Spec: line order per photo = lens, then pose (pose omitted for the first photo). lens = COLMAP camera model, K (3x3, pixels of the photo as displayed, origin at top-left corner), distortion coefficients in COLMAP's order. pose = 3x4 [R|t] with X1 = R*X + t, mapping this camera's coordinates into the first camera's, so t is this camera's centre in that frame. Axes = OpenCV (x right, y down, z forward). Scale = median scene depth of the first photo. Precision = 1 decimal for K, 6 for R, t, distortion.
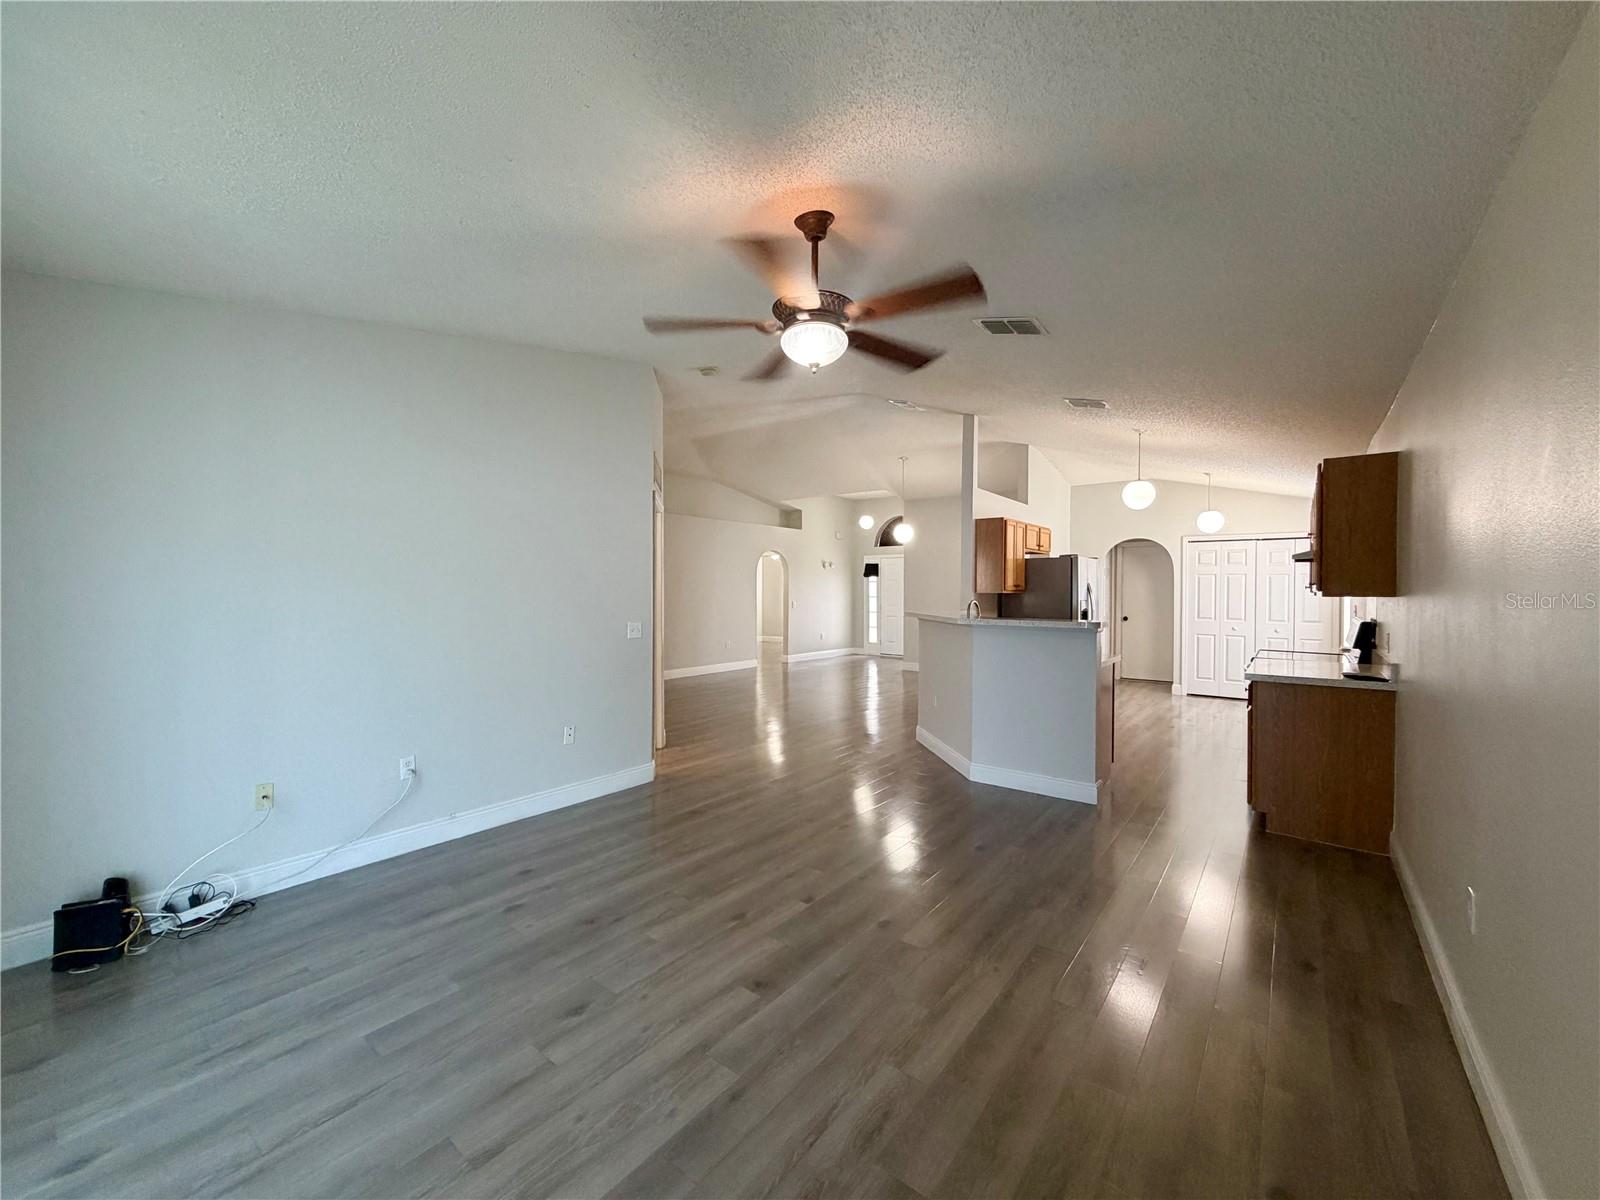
lens RADIAL K [[636.4, 0, 792.9], [0, 636.4, 599.8], [0, 0, 1]] dist [-0.002952, -0.000326]
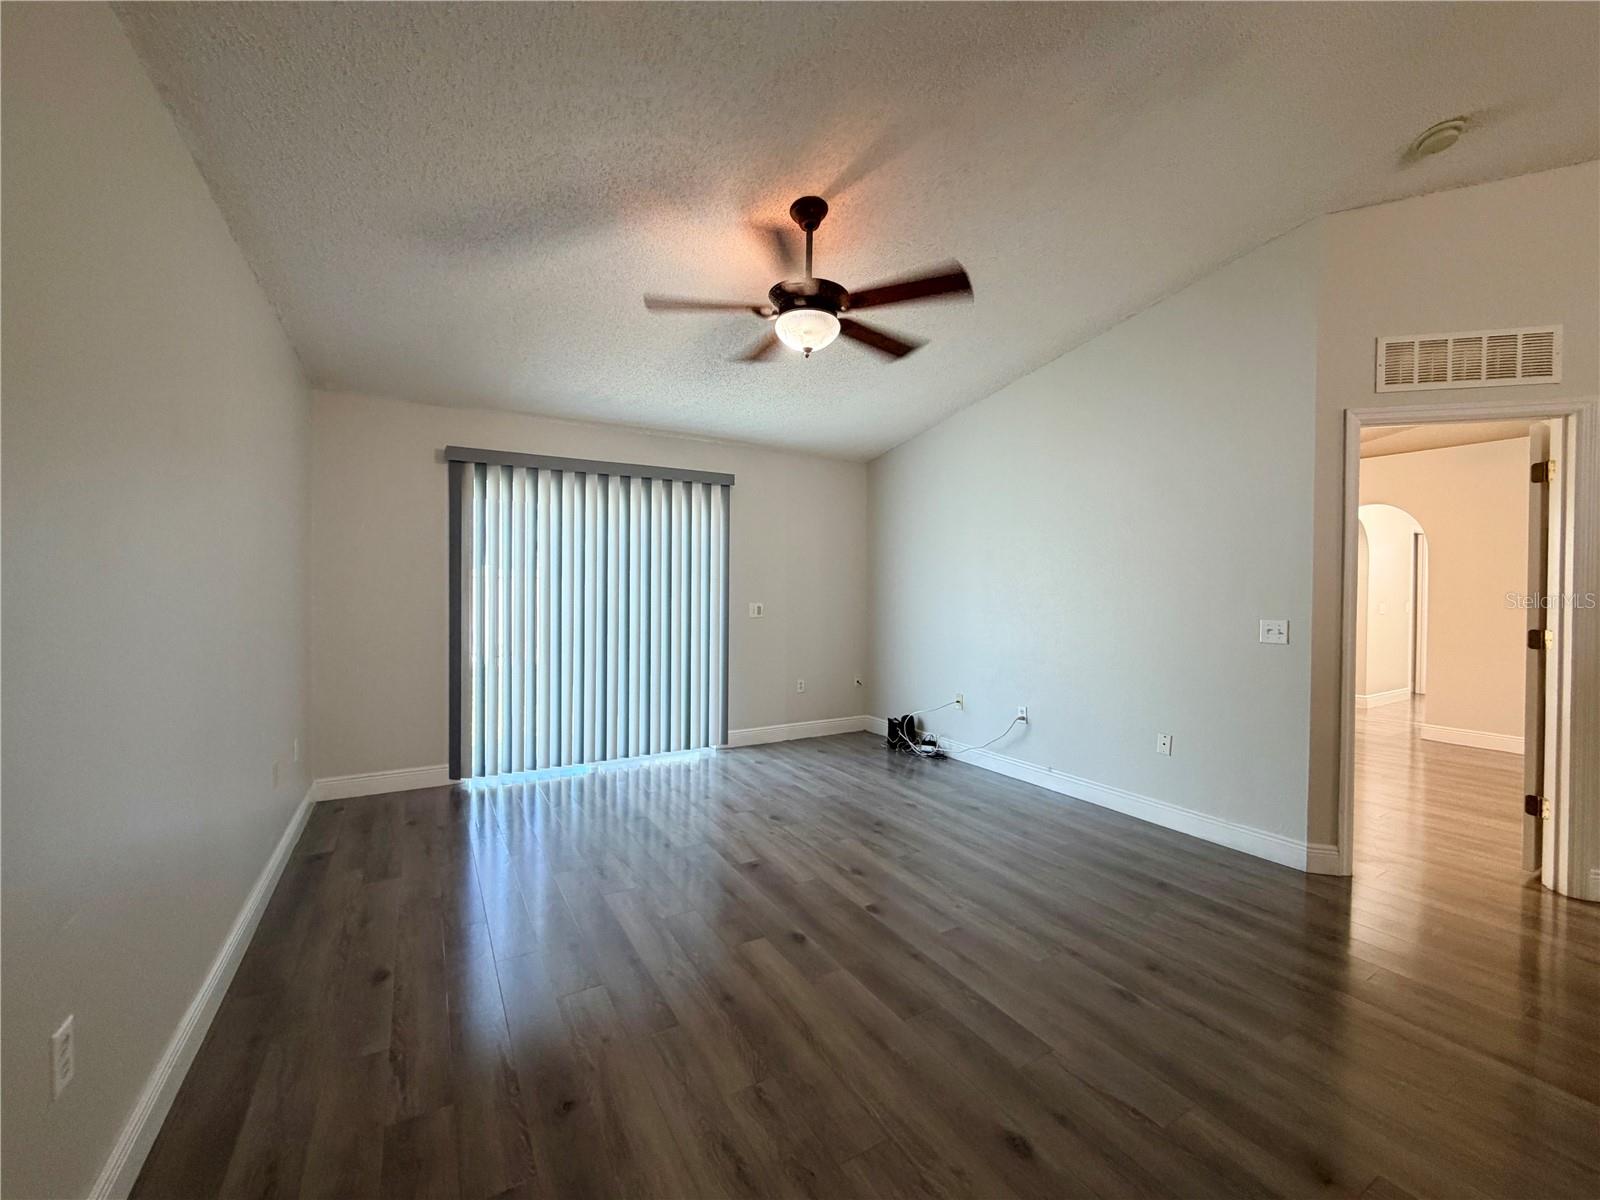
lens RADIAL K [[636.4, 0, 792.9], [0, 636.4, 599.8], [0, 0, 1]] dist [-0.002952, -0.000326]
pose [[-0.364487, 0.009527, -0.931160, 0.603196], [-0.021832, 0.999585, 0.018773, 0.012815], [0.930953, 0.027172, -0.364128, 0.810357]]
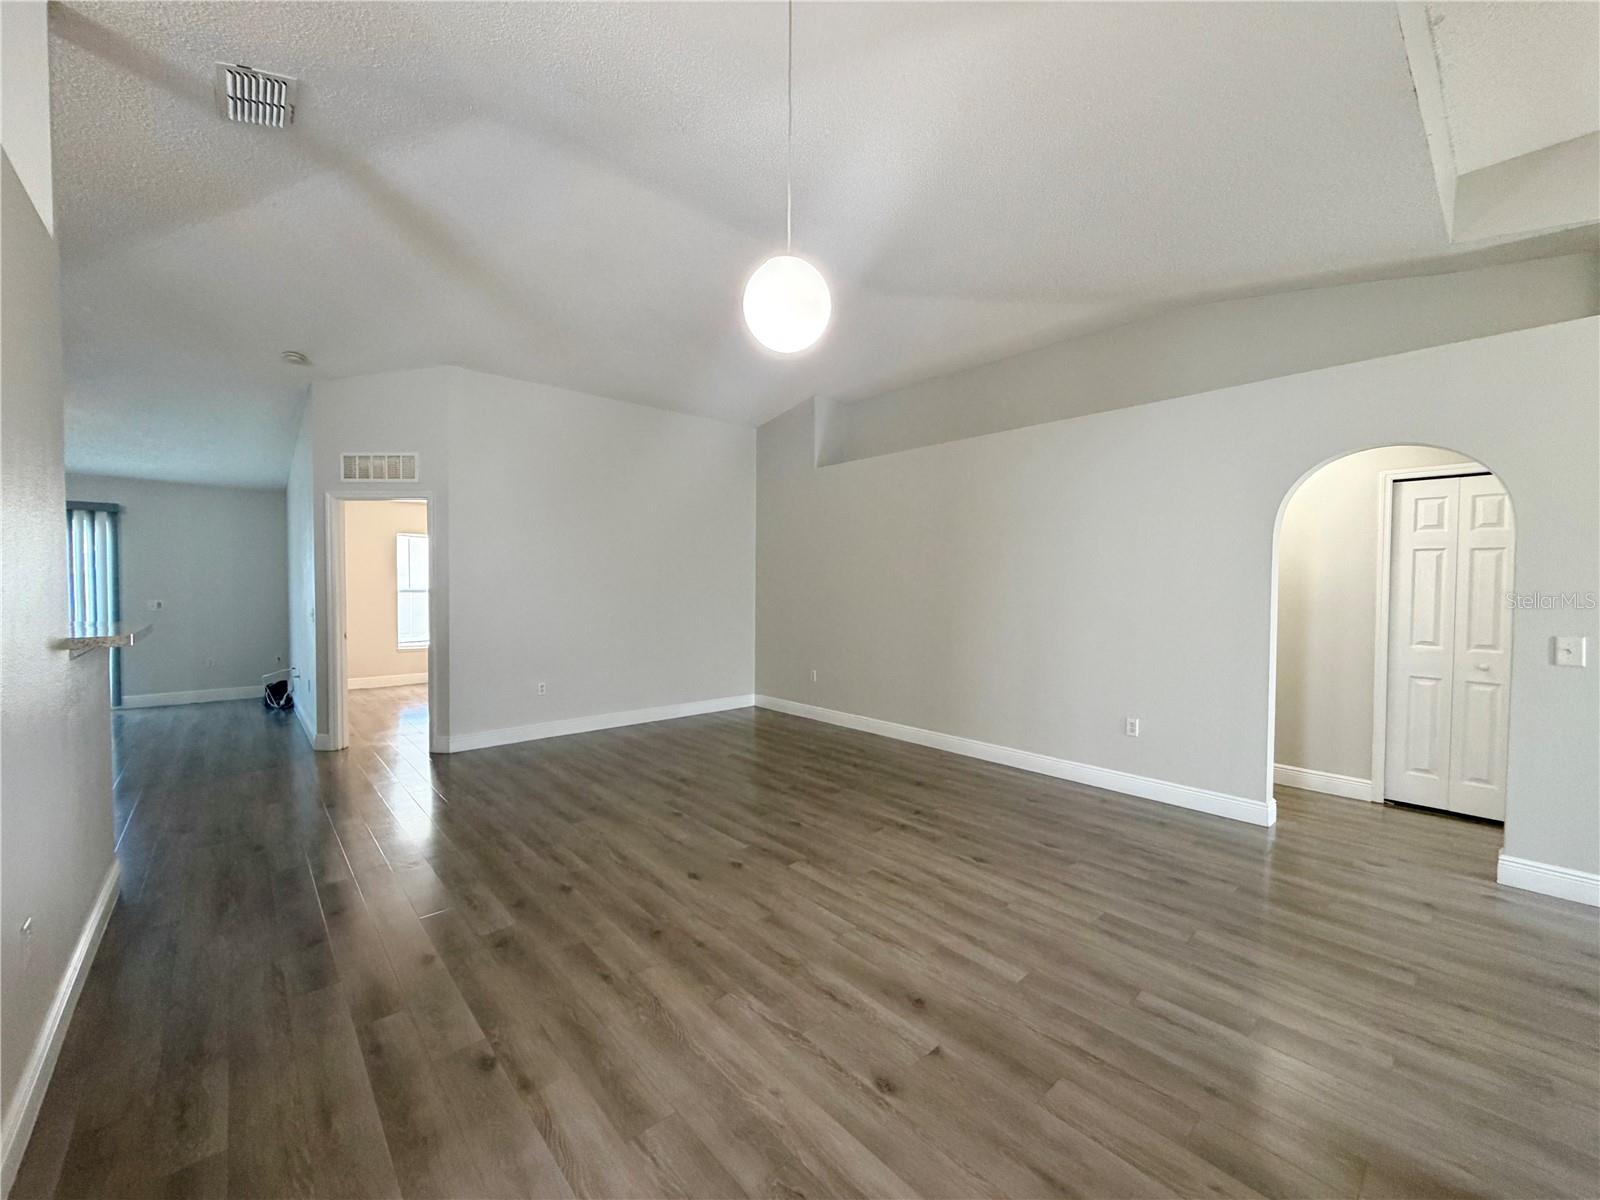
lens RADIAL K [[638.6, 0, 795.7], [0, 638.6, 597.3], [0, 0, 1]] dist [-0.001026, 0.000727]
pose [[-0.177189, 0.015791, -0.984050, 0.802957], [-0.020847, 0.999587, 0.019794, -0.029396], [0.983956, 0.024022, -0.176787, 2.207430]]
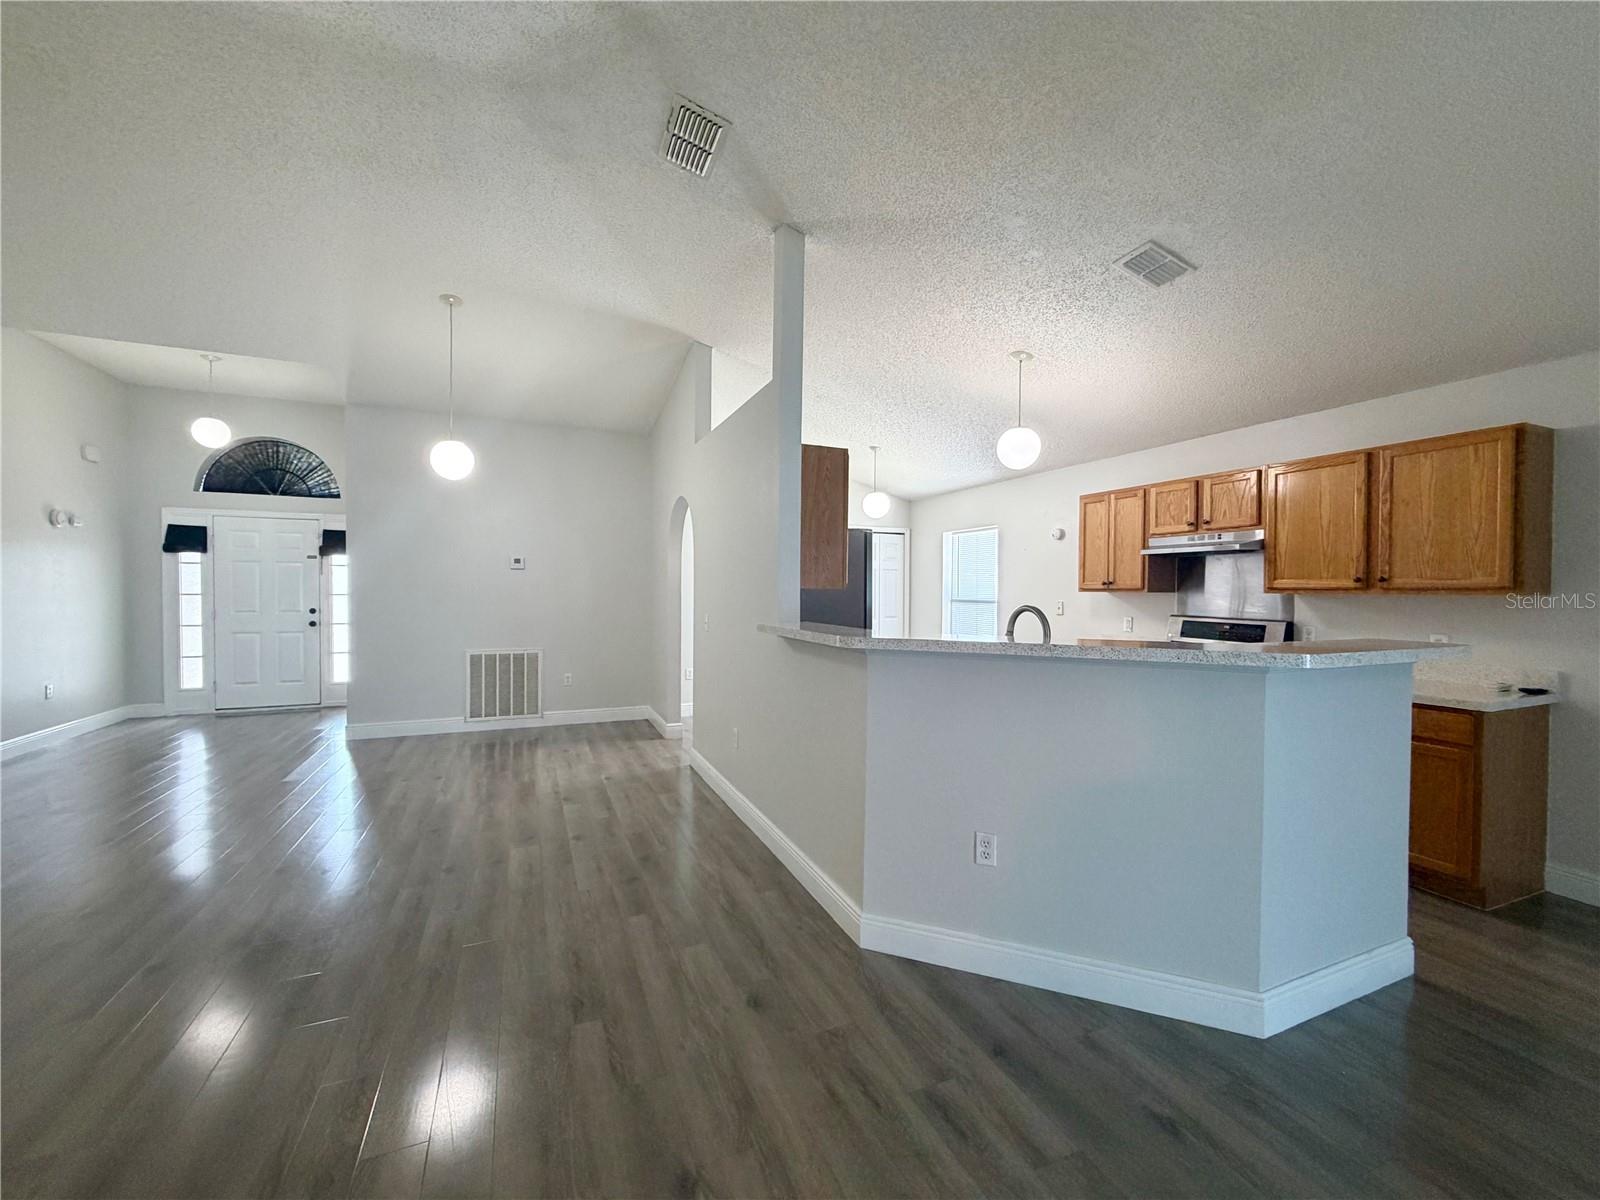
lens RADIAL K [[637.8, 0, 794.2], [0, 637.8, 599.1], [0, 0, 1]] dist [-0.000753, 0.000403]
pose [[0.479247, -0.012651, 0.877589, -0.254395], [0.005836, 0.999920, 0.011227, -0.012040], [-0.877661, -0.000259, 0.479282, 1.172373]]
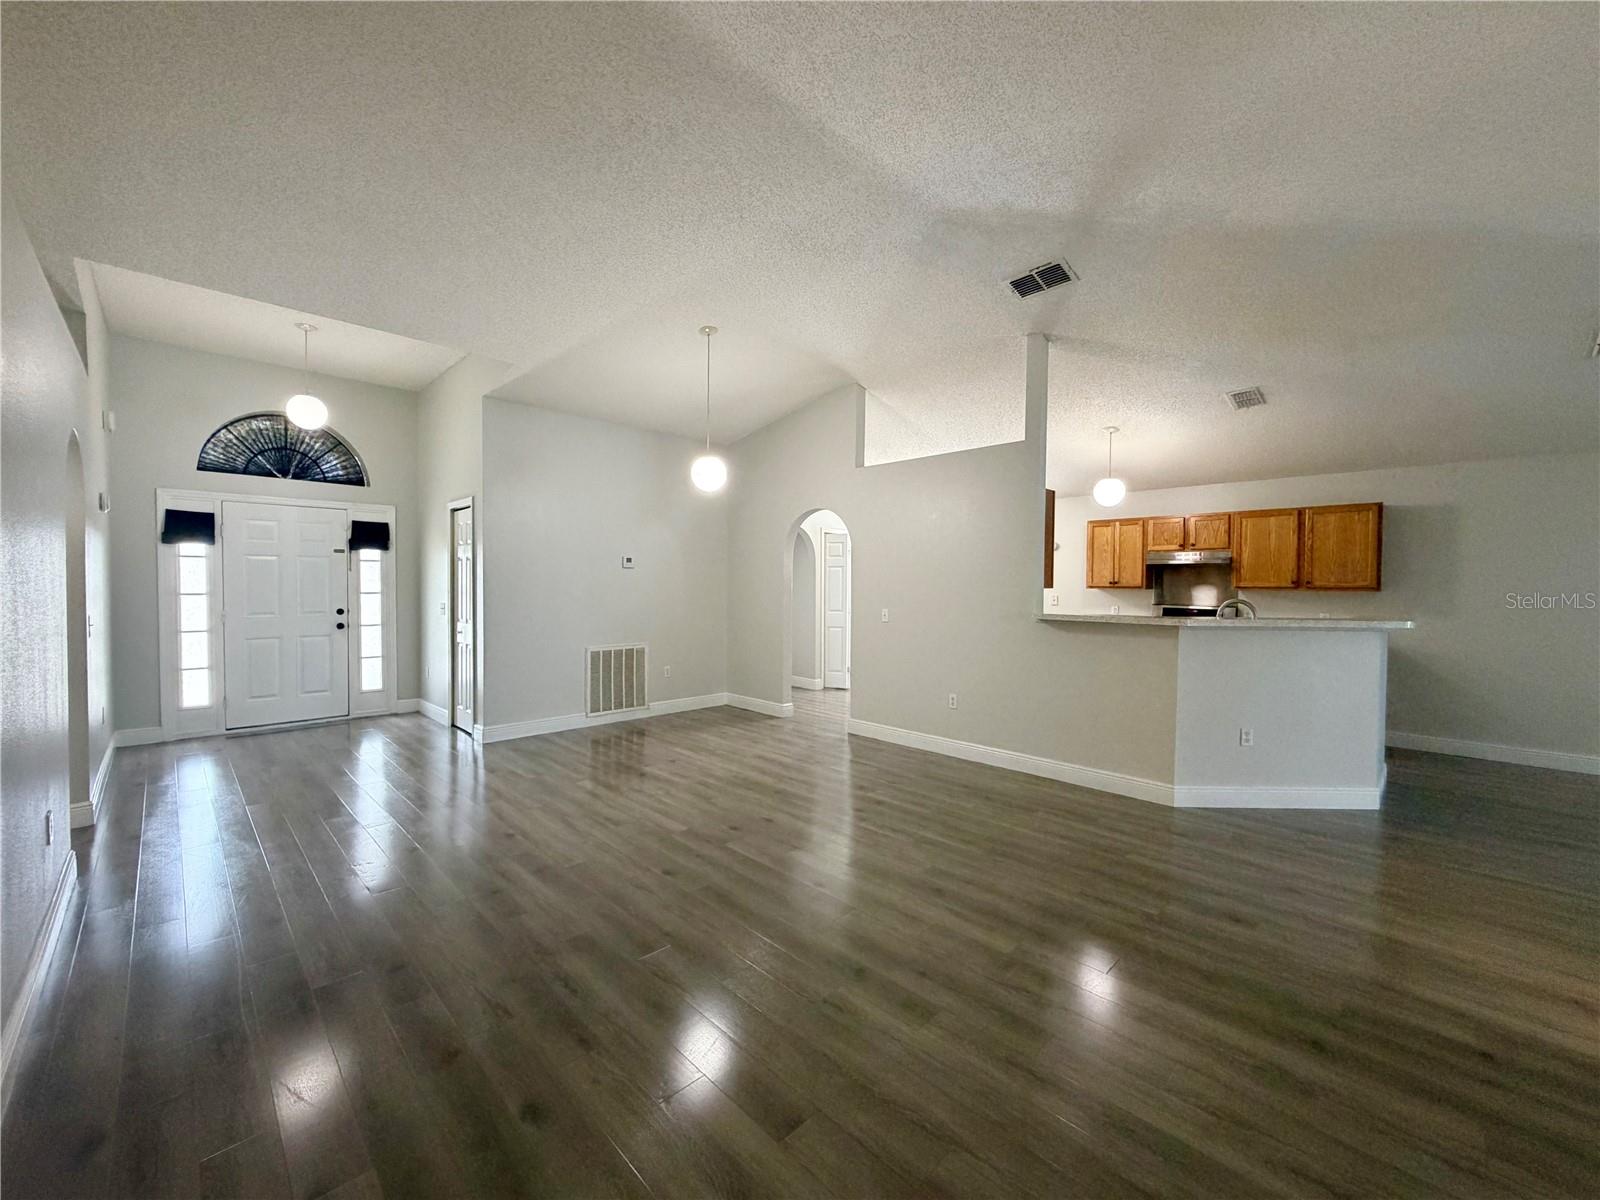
lens RADIAL K [[638.6, 0, 795.7], [0, 638.6, 597.3], [0, 0, 1]] dist [-0.001026, 0.000727]
pose [[0.124740, -0.023428, 0.991913, -0.728573], [0.006641, 0.999719, 0.022777, -0.029000], [-0.992167, 0.003746, 0.124861, 1.829542]]
